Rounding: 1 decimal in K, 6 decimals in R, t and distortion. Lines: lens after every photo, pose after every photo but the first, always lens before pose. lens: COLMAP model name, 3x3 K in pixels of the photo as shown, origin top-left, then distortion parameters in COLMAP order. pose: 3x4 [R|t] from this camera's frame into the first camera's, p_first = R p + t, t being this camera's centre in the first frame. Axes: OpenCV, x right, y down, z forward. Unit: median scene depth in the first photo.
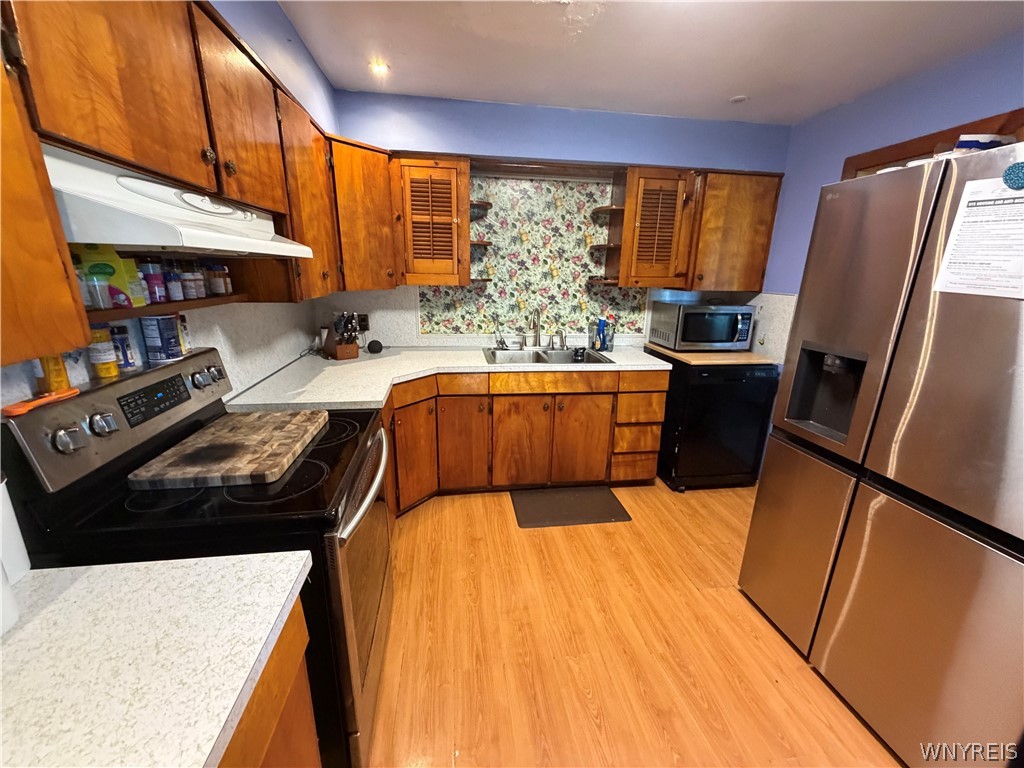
lens RADIAL K [[408.7, 0, 511.4], [0, 408.7, 385.9], [0, 0, 1]] dist [-0.001063, -0.000184]
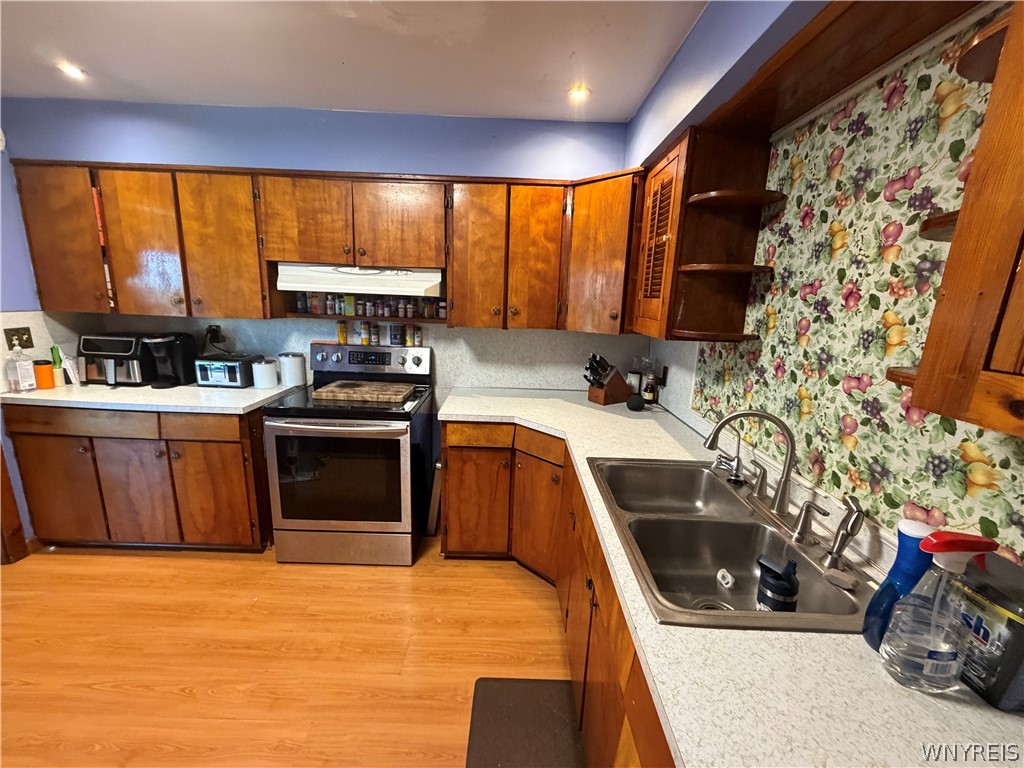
lens RADIAL K [[408.7, 0, 513.3], [0, 408.7, 385.1], [0, 0, 1]] dist [-0.001063, -0.000184]
pose [[-0.148100, 0.184101, -0.971686, 0.473051], [-0.307058, 0.925404, 0.222133, -0.223394], [0.940097, 0.331262, -0.080523, 0.771692]]
